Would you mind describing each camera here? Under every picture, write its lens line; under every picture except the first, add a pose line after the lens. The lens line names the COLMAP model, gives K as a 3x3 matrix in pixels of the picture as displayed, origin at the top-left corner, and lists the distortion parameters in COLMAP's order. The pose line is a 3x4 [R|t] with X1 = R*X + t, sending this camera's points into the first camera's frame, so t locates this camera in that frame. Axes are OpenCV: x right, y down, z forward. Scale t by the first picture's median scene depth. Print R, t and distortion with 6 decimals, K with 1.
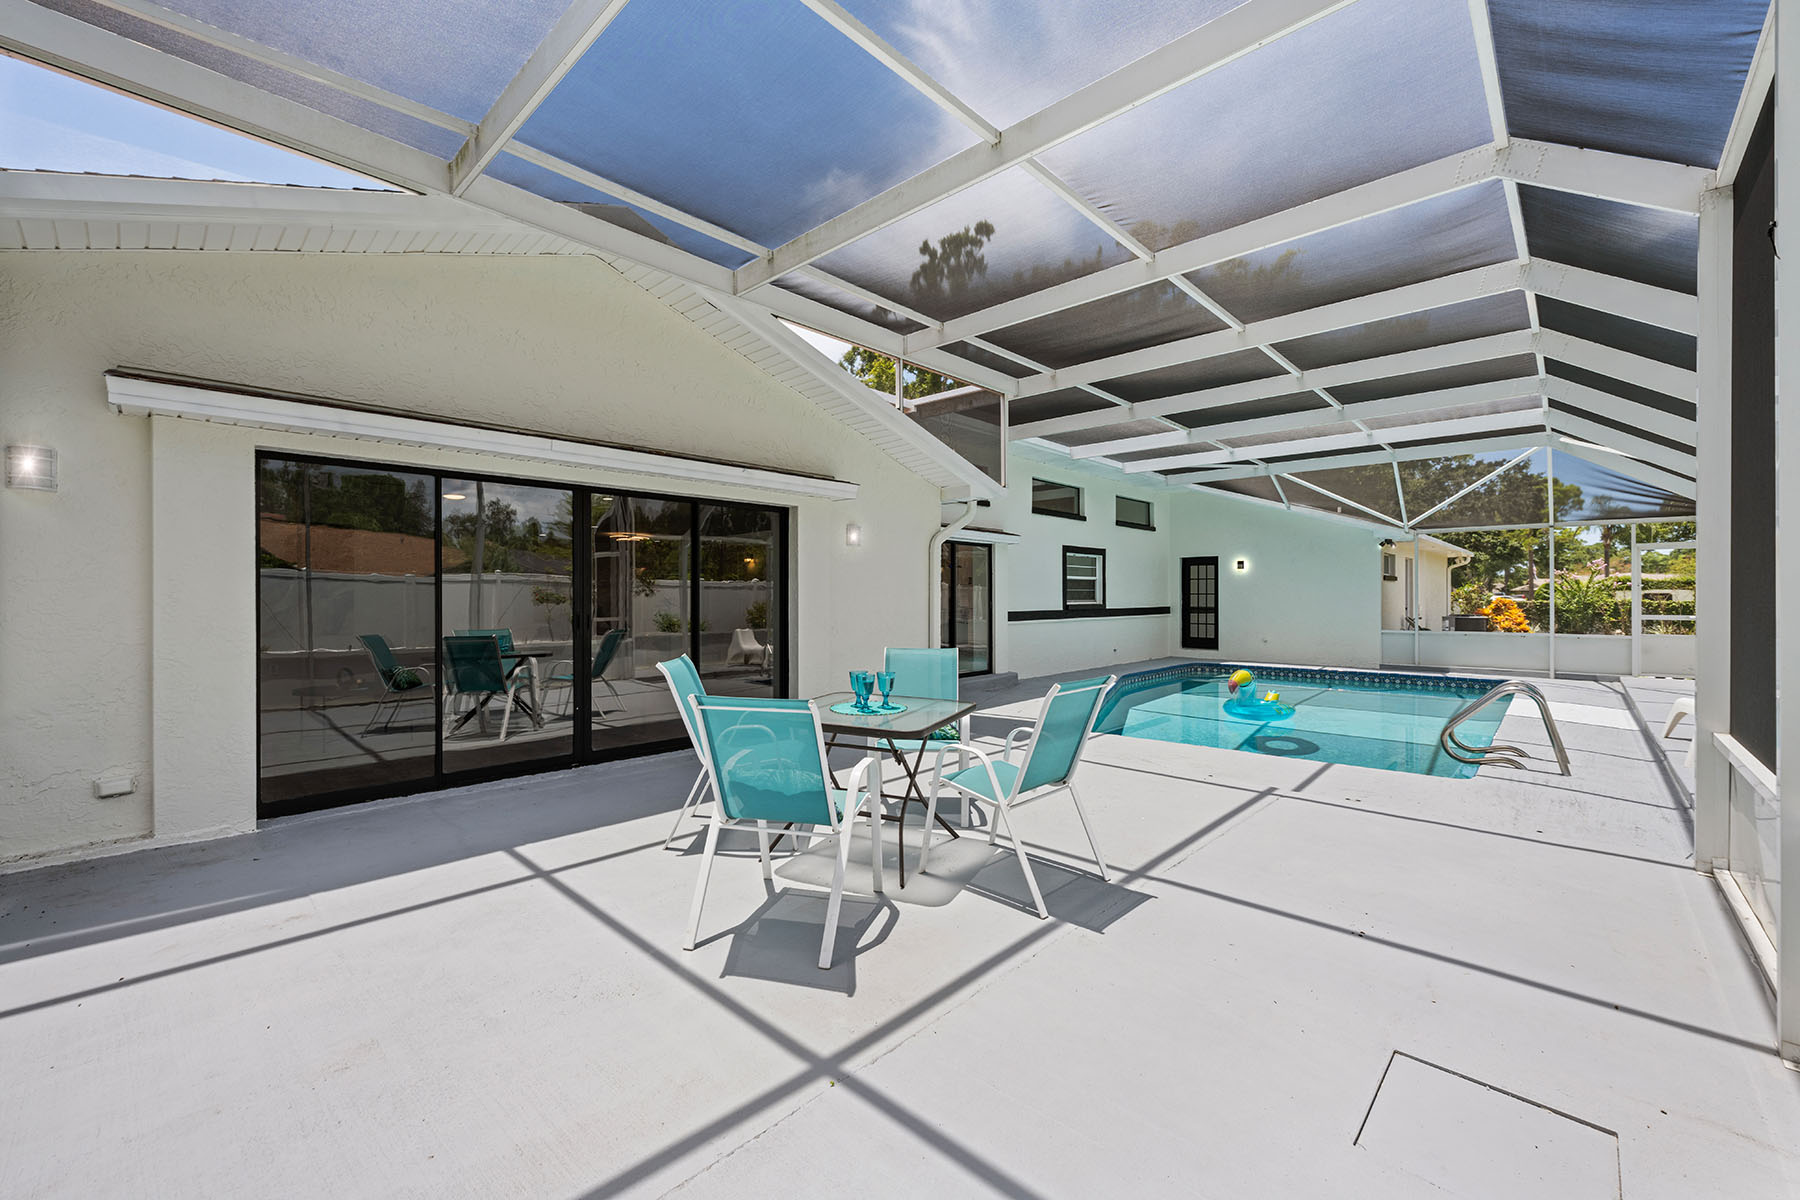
lens RADIAL K [[719.5, 0, 898.0], [0, 719.5, 595.5], [0, 0, 1]] dist [-0.001873, -0.000183]
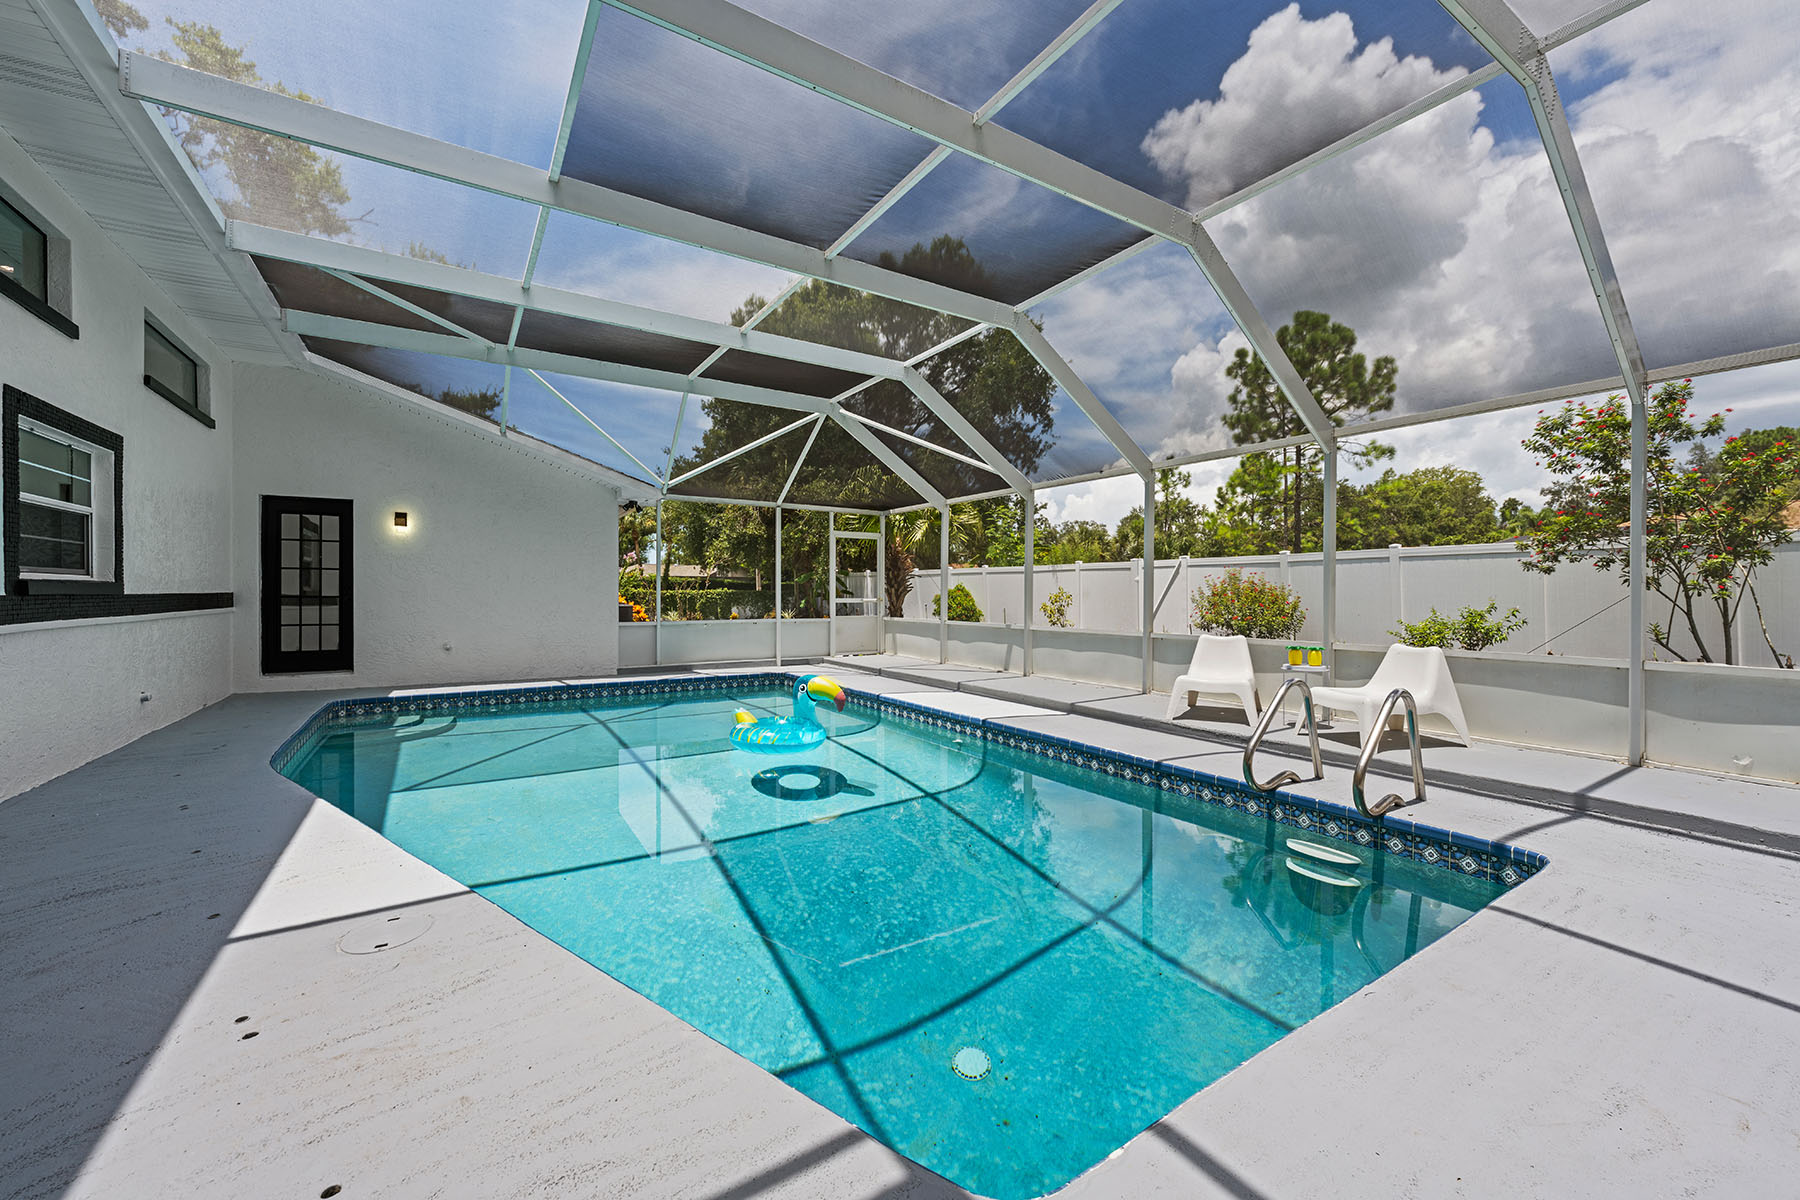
lens RADIAL K [[719.5, 0, 898.0], [0, 719.5, 595.5], [0, 0, 1]] dist [-0.001873, -0.000183]
pose [[0.265293, -0.002048, 0.964166, 0.031581], [-0.005244, 0.999980, 0.003567, 0.015350], [-0.964154, -0.006002, 0.265277, 0.497927]]
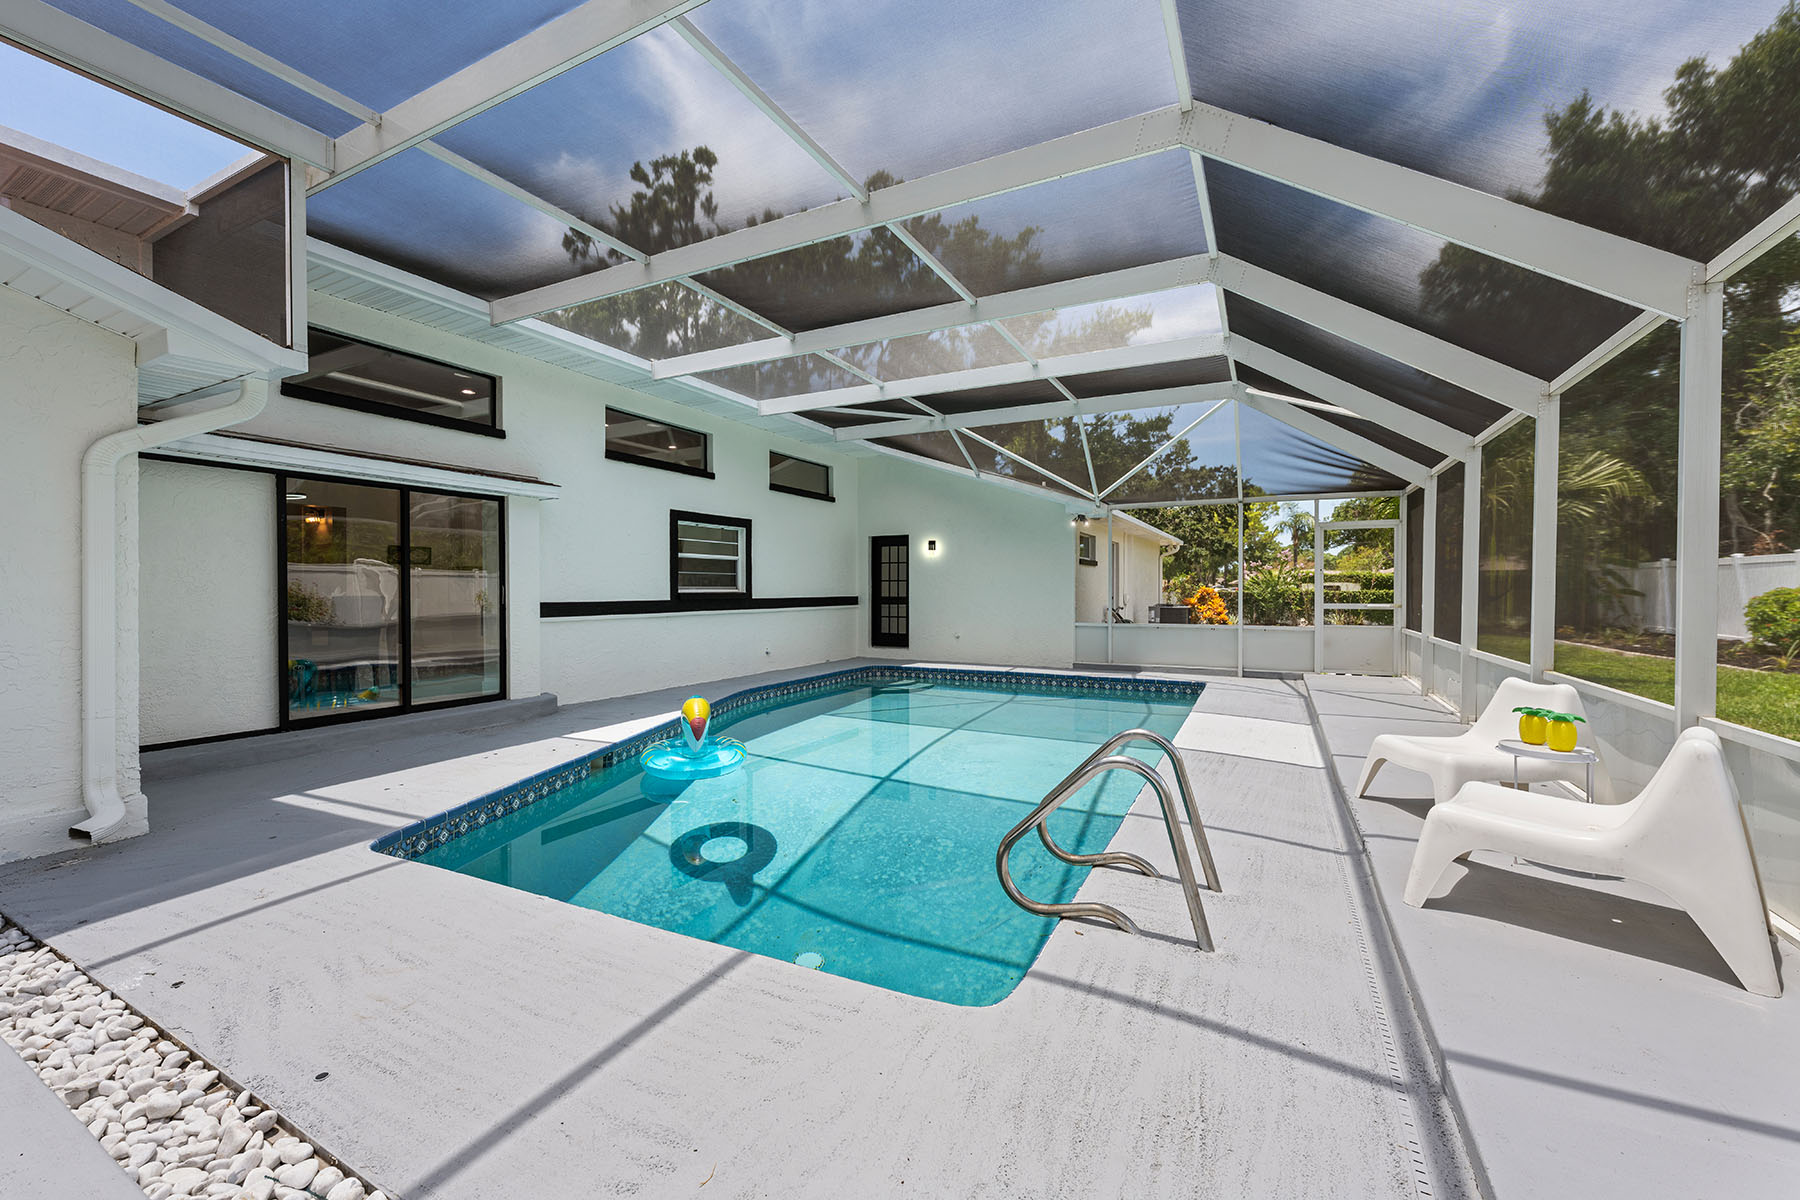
lens RADIAL K [[719.5, 0, 898.0], [0, 719.5, 595.5], [0, 0, 1]] dist [-0.001873, -0.000183]
pose [[0.962857, -0.001268, 0.270007, 0.229867], [-0.001521, 0.999948, 0.010121, 0.007176], [-0.270006, -0.010156, 0.962805, 0.227805]]
